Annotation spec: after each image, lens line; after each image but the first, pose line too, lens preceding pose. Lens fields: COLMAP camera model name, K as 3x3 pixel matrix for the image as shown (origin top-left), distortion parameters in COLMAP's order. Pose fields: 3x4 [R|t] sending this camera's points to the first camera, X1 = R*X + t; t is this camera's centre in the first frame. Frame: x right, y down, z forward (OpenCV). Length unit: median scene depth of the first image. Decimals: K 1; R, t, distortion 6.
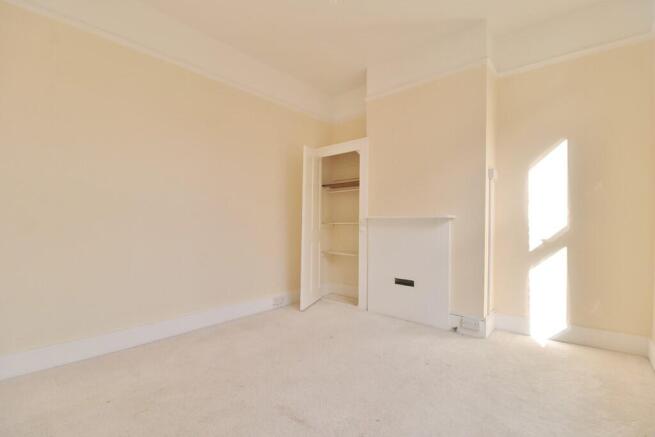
lens RADIAL K [[304.7, 0, 325.3], [0, 304.7, 219.9], [0, 0, 1]] dist [0.000743, 0.000045]
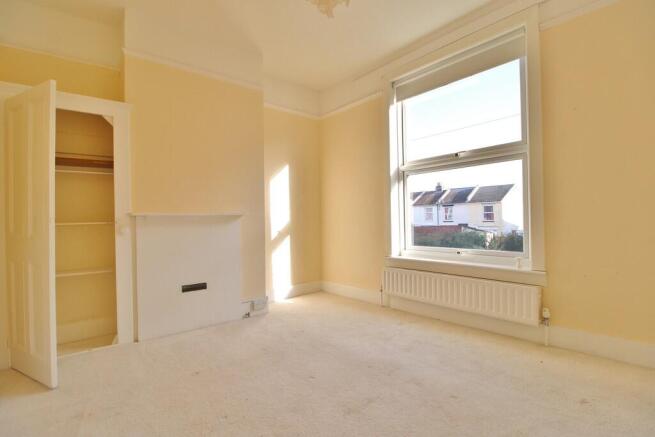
lens RADIAL K [[304.7, 0, 325.3], [0, 304.7, 219.9], [0, 0, 1]] dist [0.000743, 0.000045]
pose [[0.180081, -0.009427, 0.983607, -0.566090], [0.002201, 0.999955, 0.009180, -0.001111], [-0.983649, 0.000512, 0.180094, 0.471372]]
